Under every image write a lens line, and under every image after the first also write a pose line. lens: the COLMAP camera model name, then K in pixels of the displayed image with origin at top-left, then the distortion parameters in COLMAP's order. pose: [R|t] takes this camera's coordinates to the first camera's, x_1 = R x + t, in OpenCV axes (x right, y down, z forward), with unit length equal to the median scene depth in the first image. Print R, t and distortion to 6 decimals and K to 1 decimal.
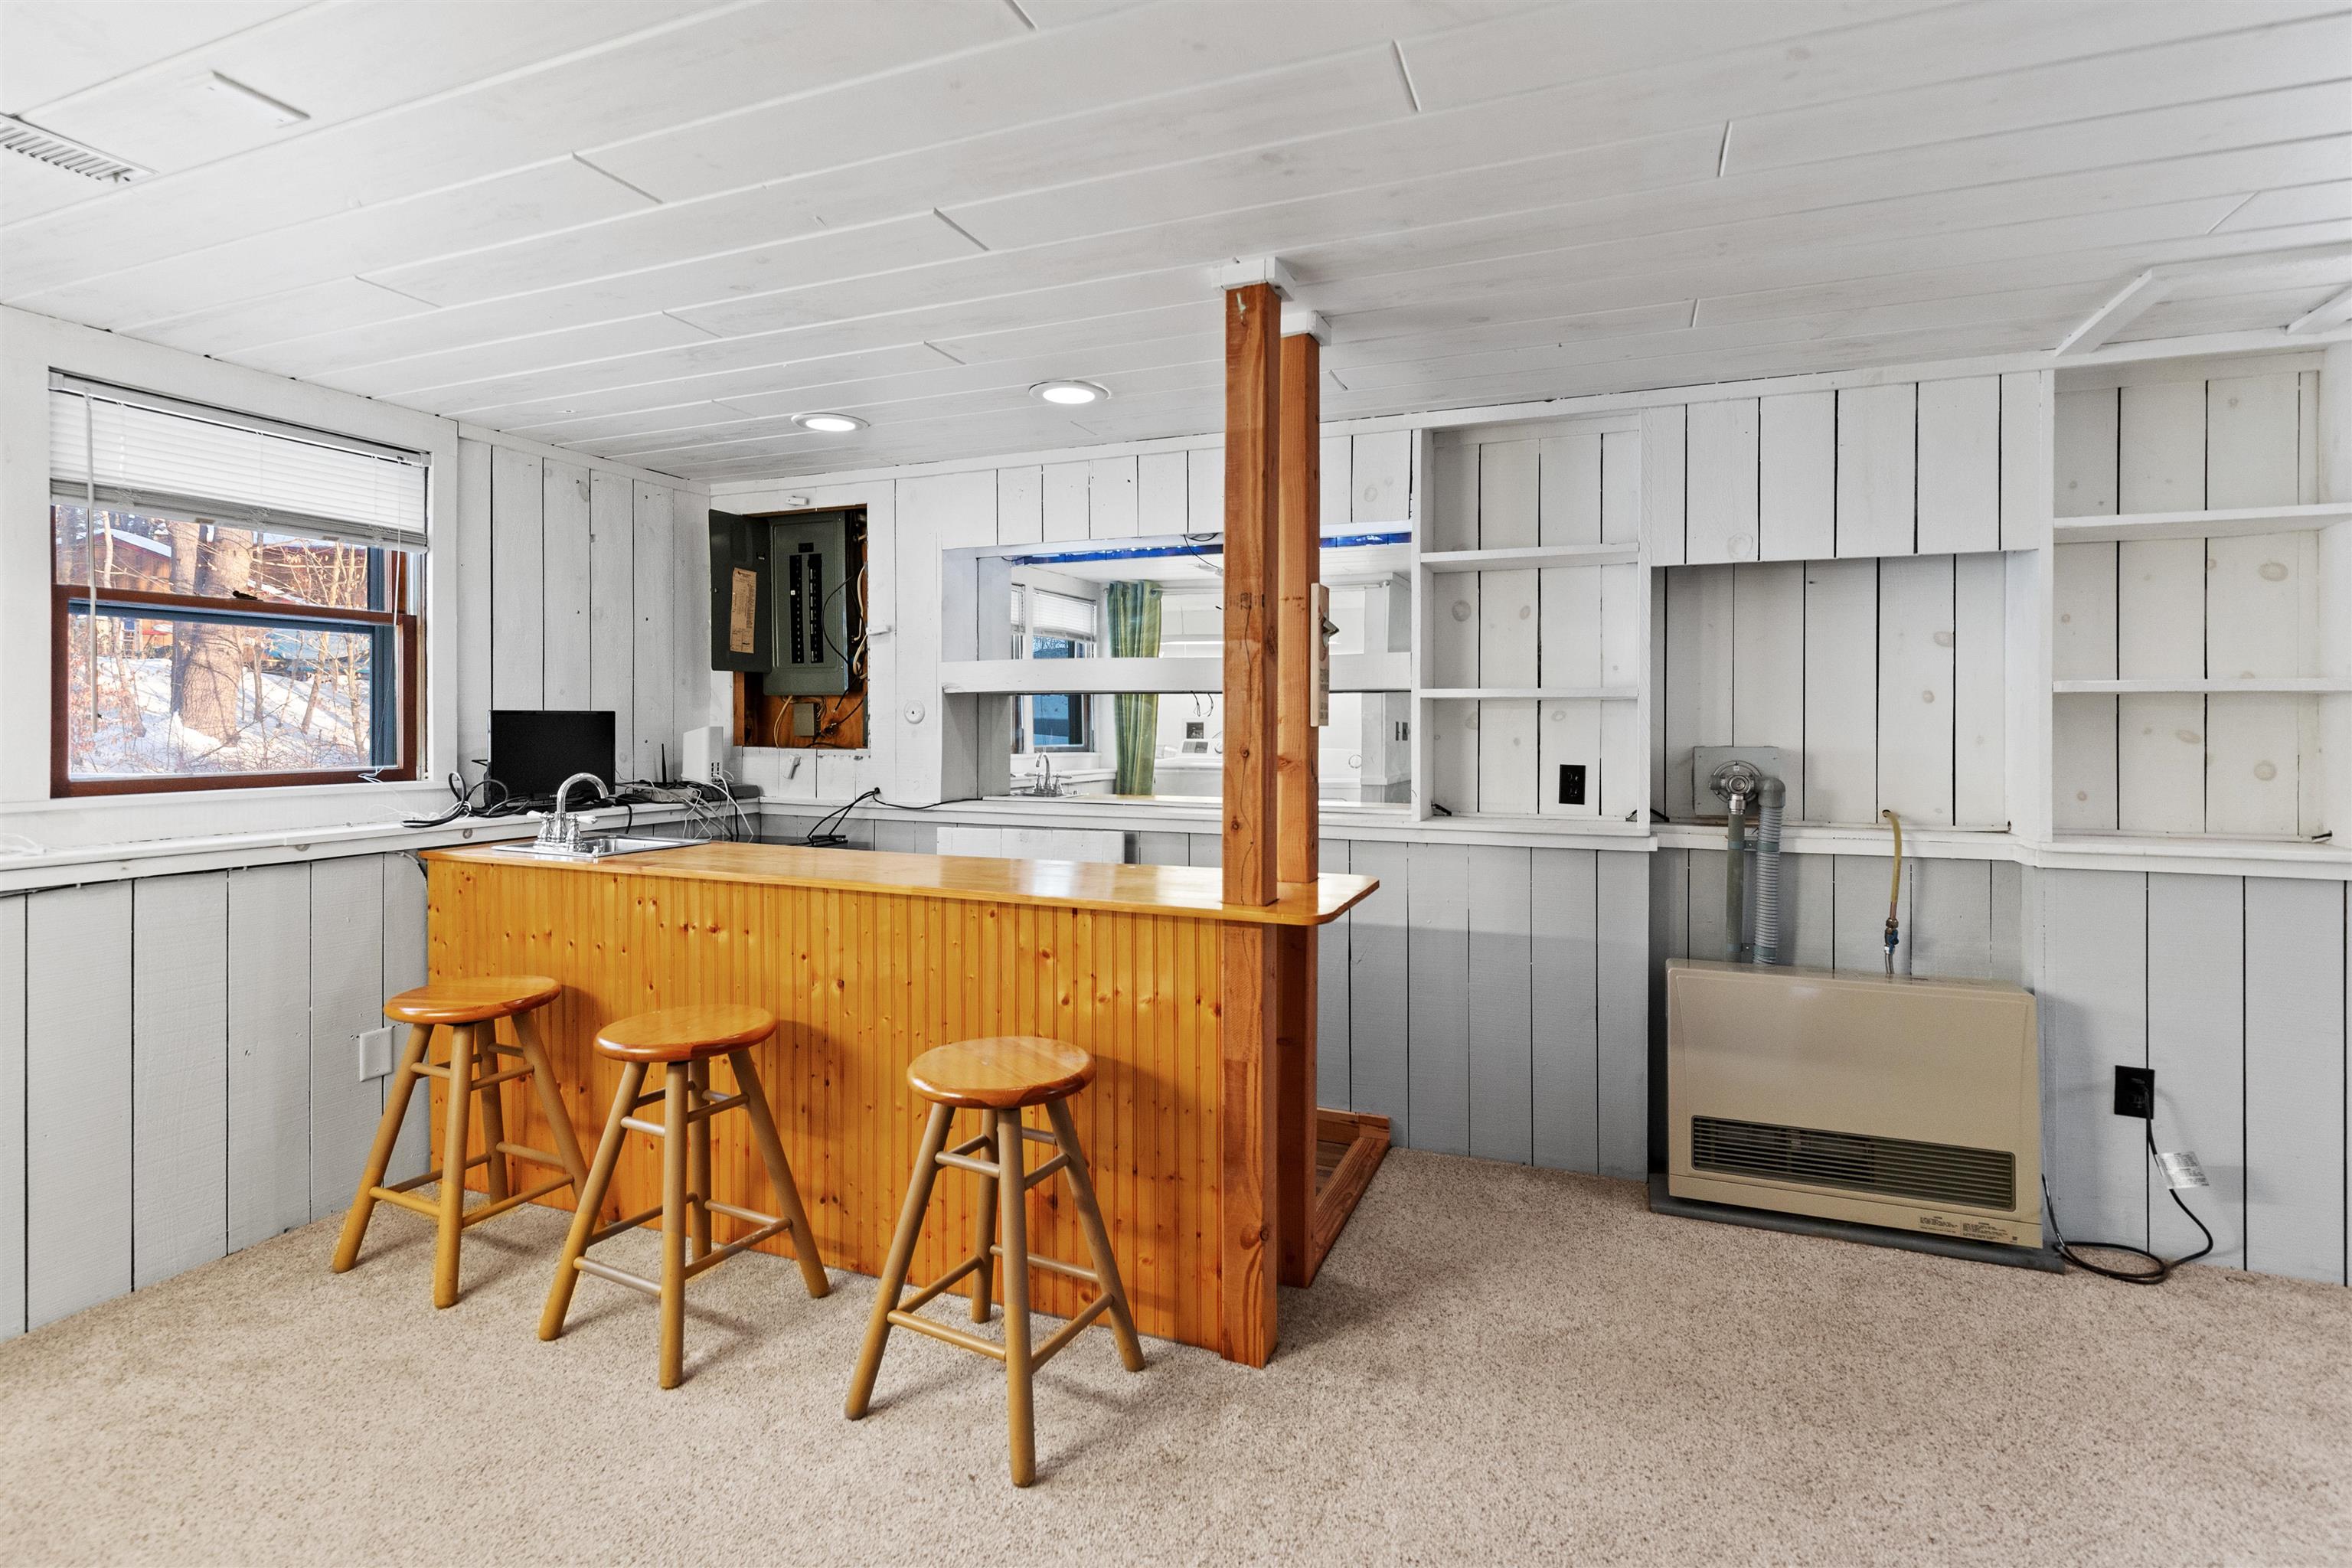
lens RADIAL K [[1099.7, 0, 1158.4], [0, 1099.7, 737.4], [0, 0, 1]] dist [0.005869, -0.001730]
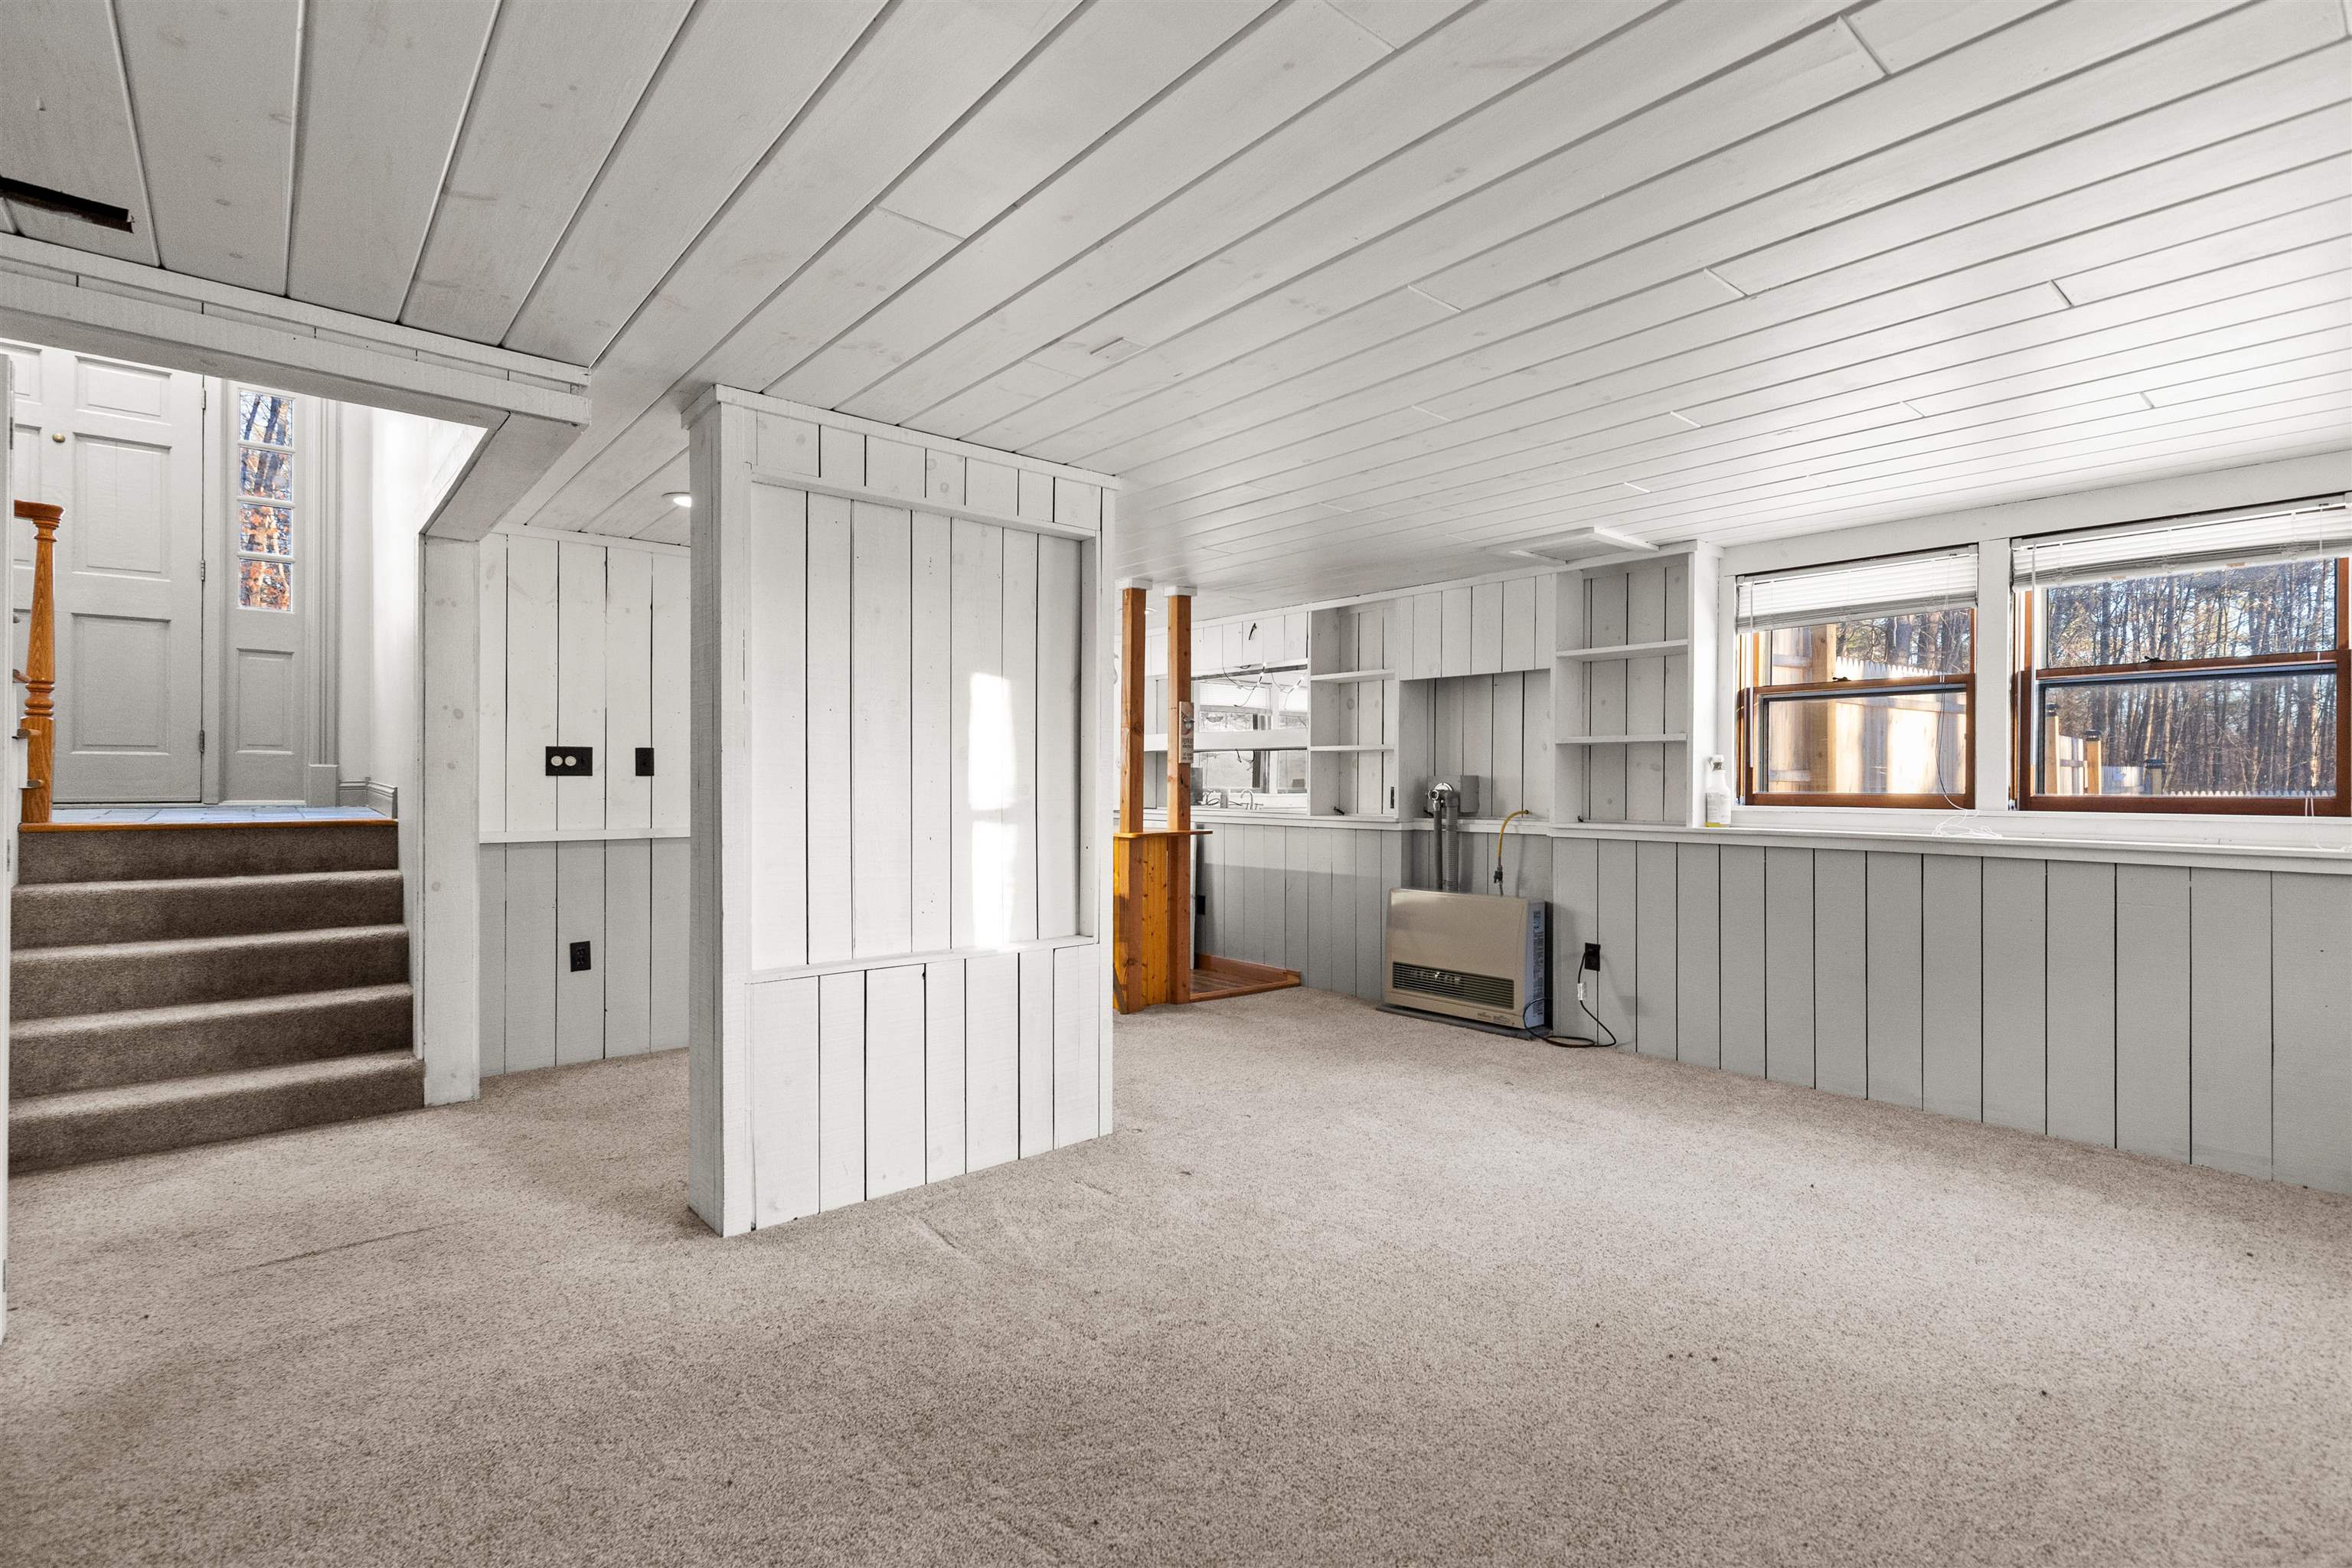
lens RADIAL K [[1099.7, 0, 1182.4], [0, 1099.7, 783.2], [0, 0, 1]] dist [0.005869, -0.001730]
pose [[0.886256, 0.001326, -0.463194, 1.058142], [-0.006170, 0.999941, -0.008941, 0.043942], [0.463155, 0.010782, 0.886212, -0.920642]]
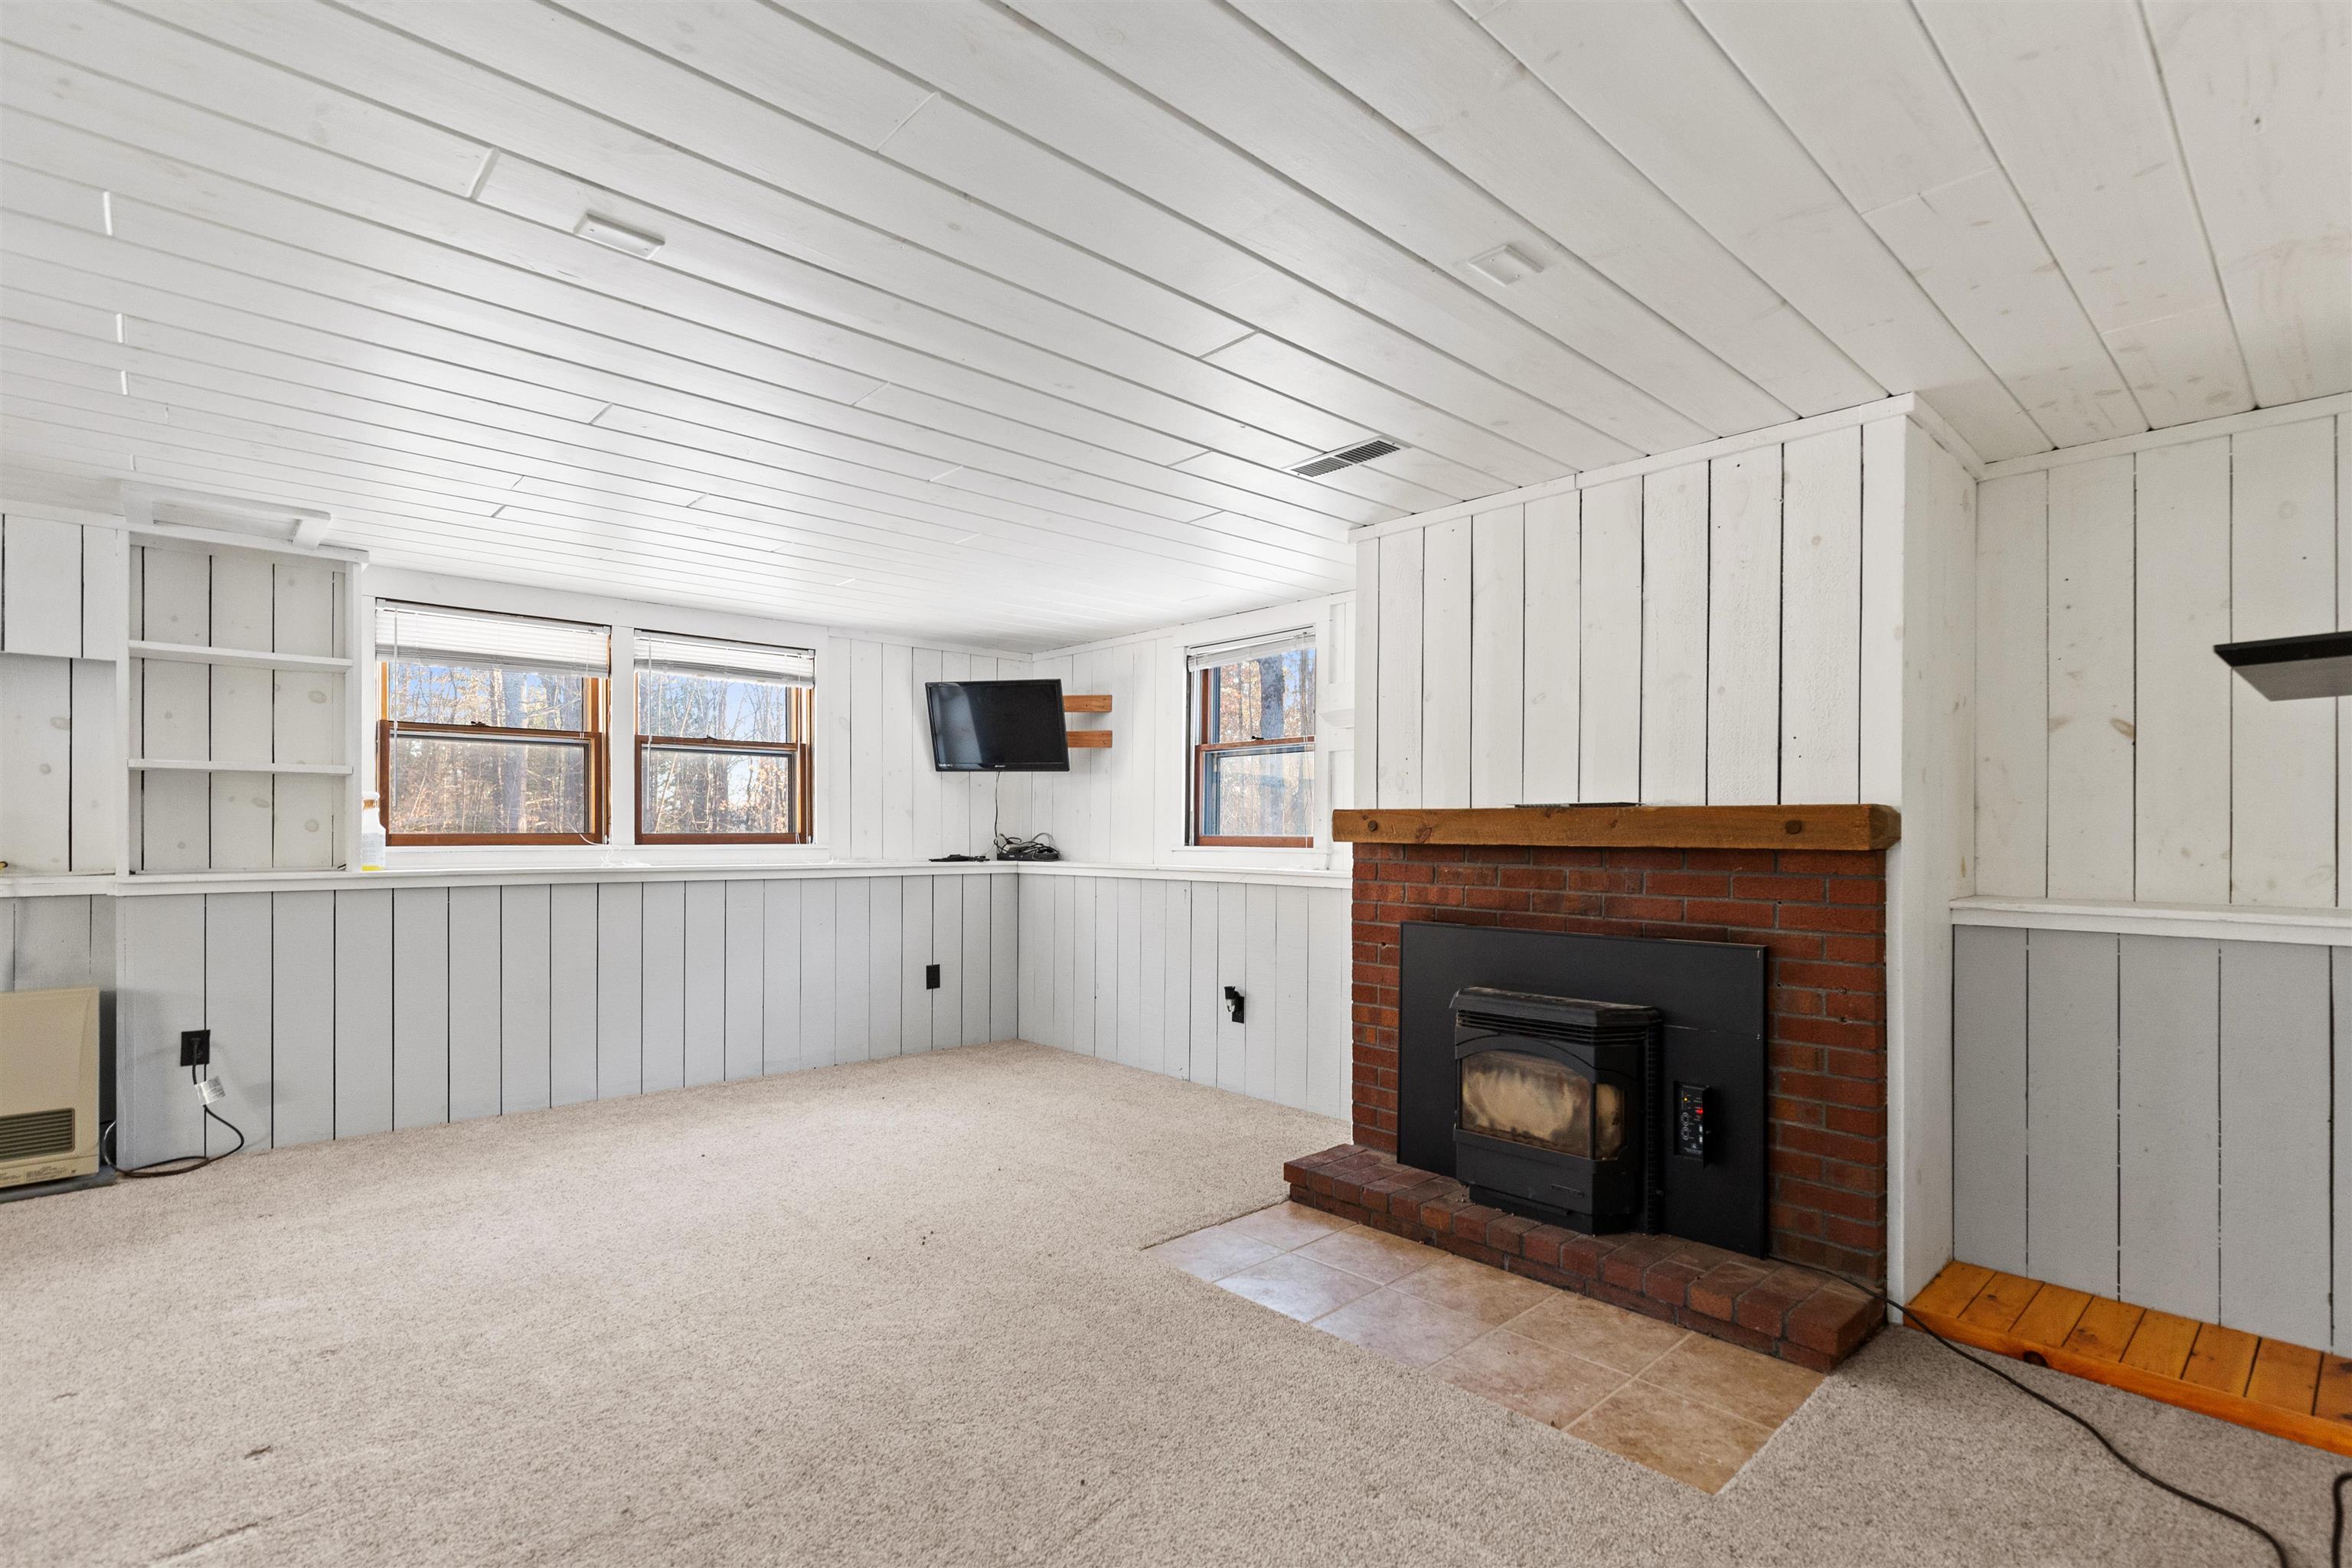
lens RADIAL K [[1099.7, 0, 1202.2], [0, 1099.7, 818.3], [0, 0, 1]] dist [0.005869, -0.001730]
pose [[0.413966, 0.006292, 0.910270, 0.105773], [0.007859, 0.999914, -0.010486, 0.043751], [-0.910258, 0.011495, 0.413881, -0.746252]]
